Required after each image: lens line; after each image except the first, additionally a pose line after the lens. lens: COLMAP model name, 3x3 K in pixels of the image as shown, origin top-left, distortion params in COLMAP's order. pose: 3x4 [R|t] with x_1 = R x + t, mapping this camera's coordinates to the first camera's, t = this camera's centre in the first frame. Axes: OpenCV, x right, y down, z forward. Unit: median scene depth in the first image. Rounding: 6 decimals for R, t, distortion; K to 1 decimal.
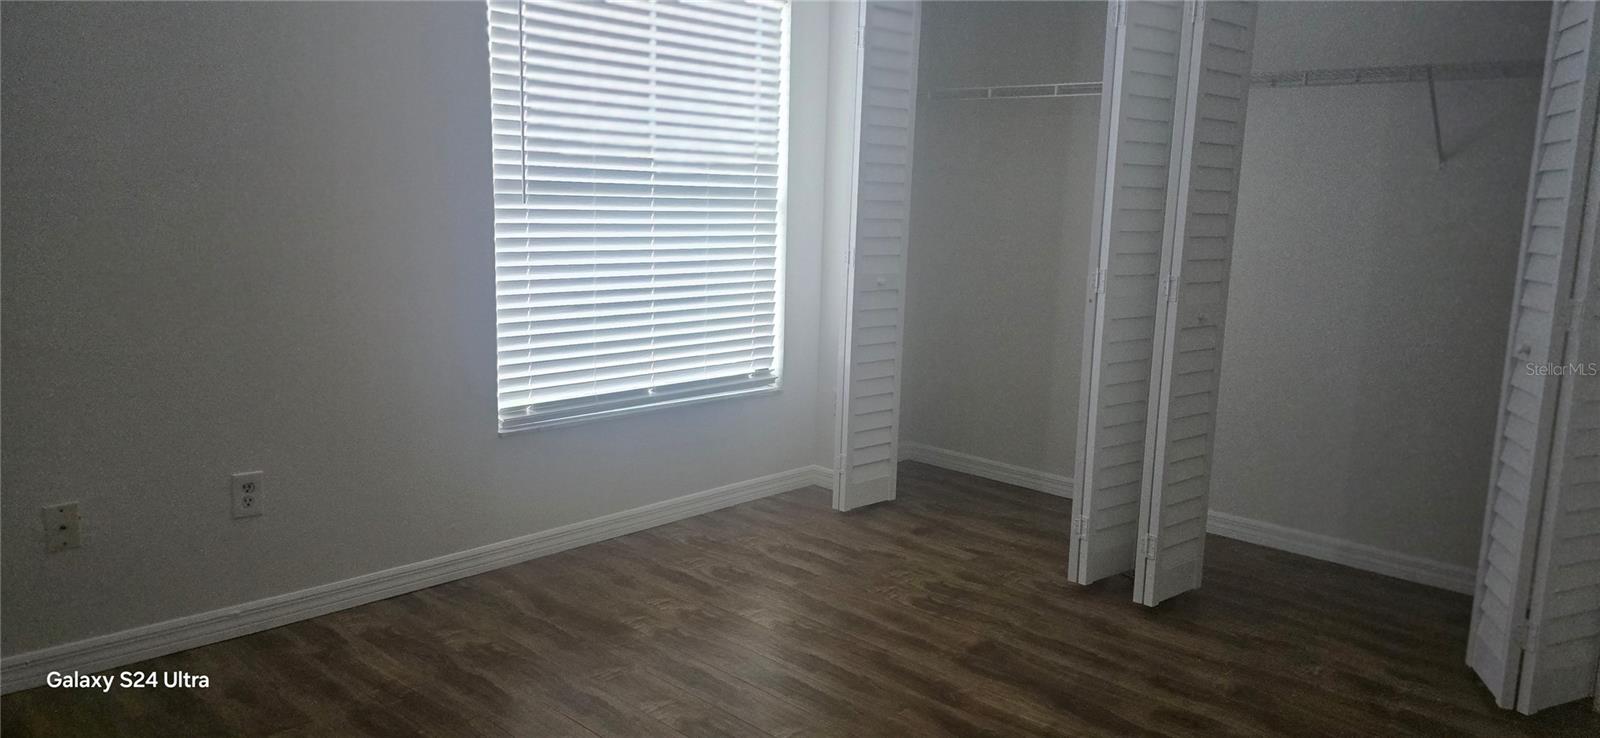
lens RADIAL K [[1078.2, 0, 807.0], [0, 1078.2, 370.4], [0, 0, 1]] dist [0.046490, -0.030814]
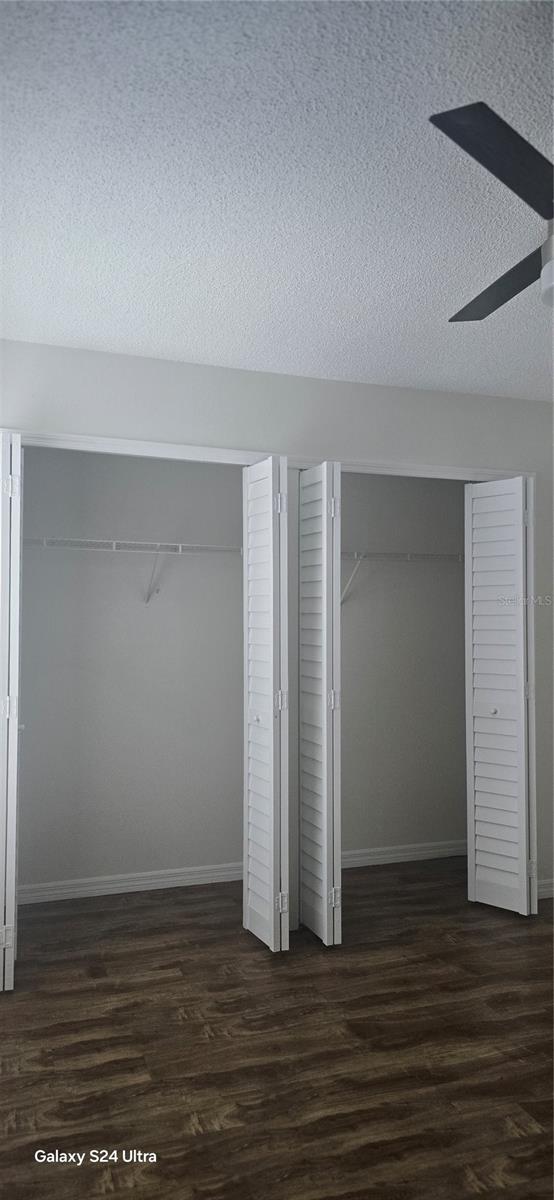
lens RADIAL K [[808.7, 0, 279.5], [0, 808.7, 593.0], [0, 0, 1]] dist [0.046490, -0.030814]
pose [[0.460084, 0.006051, 0.887855, -0.516857], [0.163626, 0.982271, -0.091485, -0.104168], [-0.872668, 0.187367, 0.450937, 0.484928]]
